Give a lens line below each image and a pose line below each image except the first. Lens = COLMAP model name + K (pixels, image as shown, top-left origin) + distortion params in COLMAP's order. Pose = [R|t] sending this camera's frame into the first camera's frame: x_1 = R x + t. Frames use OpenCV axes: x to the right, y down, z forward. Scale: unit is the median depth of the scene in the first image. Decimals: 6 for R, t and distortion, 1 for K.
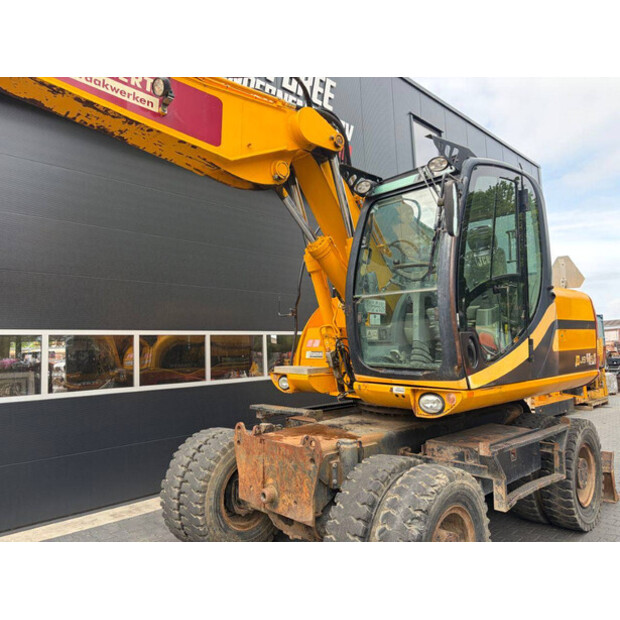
lens RADIAL K [[470.3, 0, 310.0], [0, 470.3, 310.0], [0, 0, 1]] dist [0.014196, -0.004211]
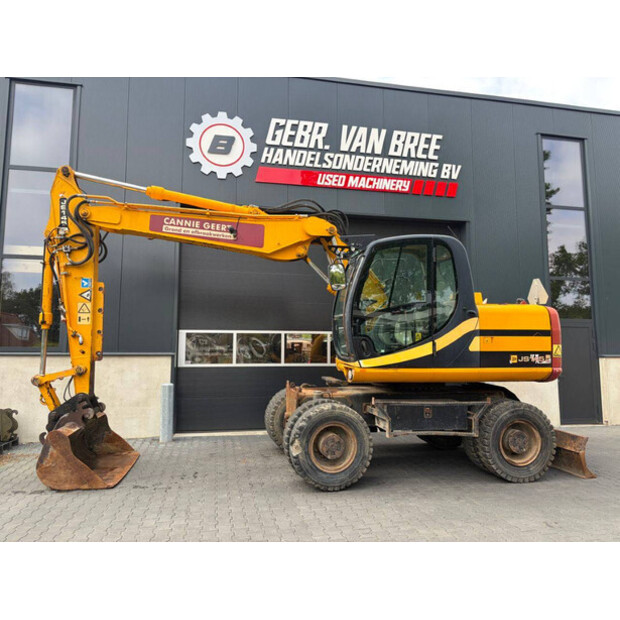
lens RADIAL K [[469.4, 0, 309.2], [0, 469.4, 306.2], [0, 0, 1]] dist [0.058948, -0.063599]
pose [[0.838788, -0.014591, -0.544262, 1.060484], [0.016296, 0.999866, -0.001690, -0.070388], [0.544213, -0.007452, 0.838914, -0.624411]]
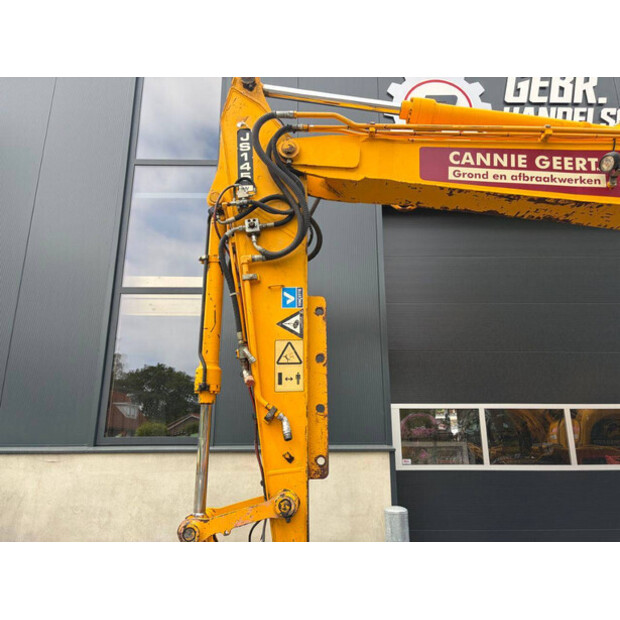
lens RADIAL K [[465.5, 0, 314.6], [0, 465.5, 306.3], [0, 0, 1]] dist [0.066737, -0.076581]
pose [[0.731591, -0.136829, -0.667871, -0.121679], [0.037793, 0.986285, -0.160664, -0.028855], [0.680695, 0.092299, 0.726729, -0.104320]]
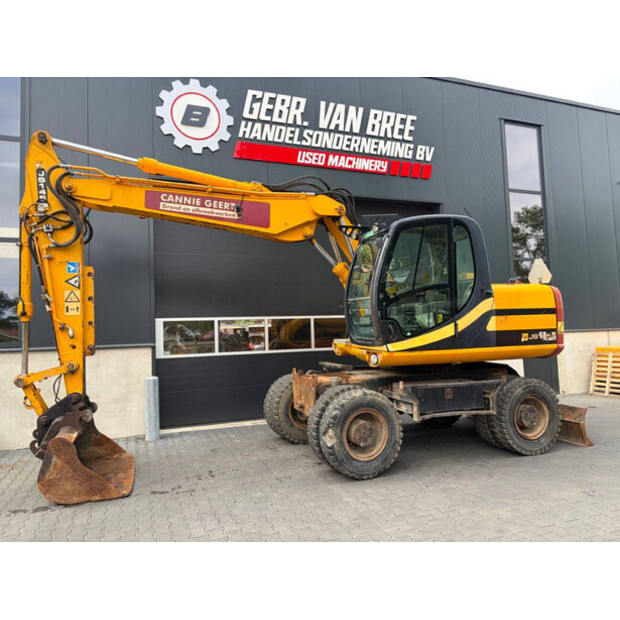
lens RADIAL K [[468.6, 0, 310.2], [0, 468.6, 307.8], [0, 0, 1]] dist [0.047717, -0.039149]
pose [[0.916826, -0.016288, -0.398955, 0.701163], [0.035332, 0.998558, 0.040427, -0.078447], [0.397721, -0.051161, 0.916079, -0.711151]]
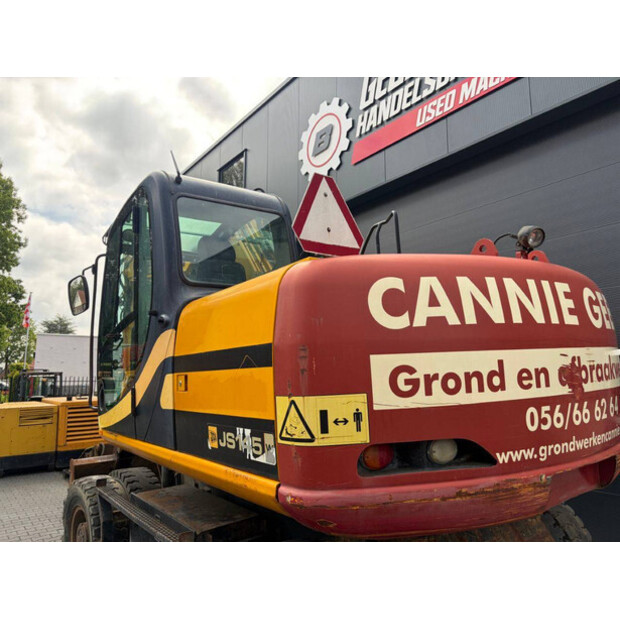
lens RADIAL K [[469.4, 0, 309.2], [0, 469.4, 306.2], [0, 0, 1]] dist [0.058948, -0.063599]
pose [[-0.114624, -0.114500, -0.986788, 1.342975], [0.104296, 0.986459, -0.126577, 0.061421], [0.987919, -0.117427, -0.101129, 1.498570]]
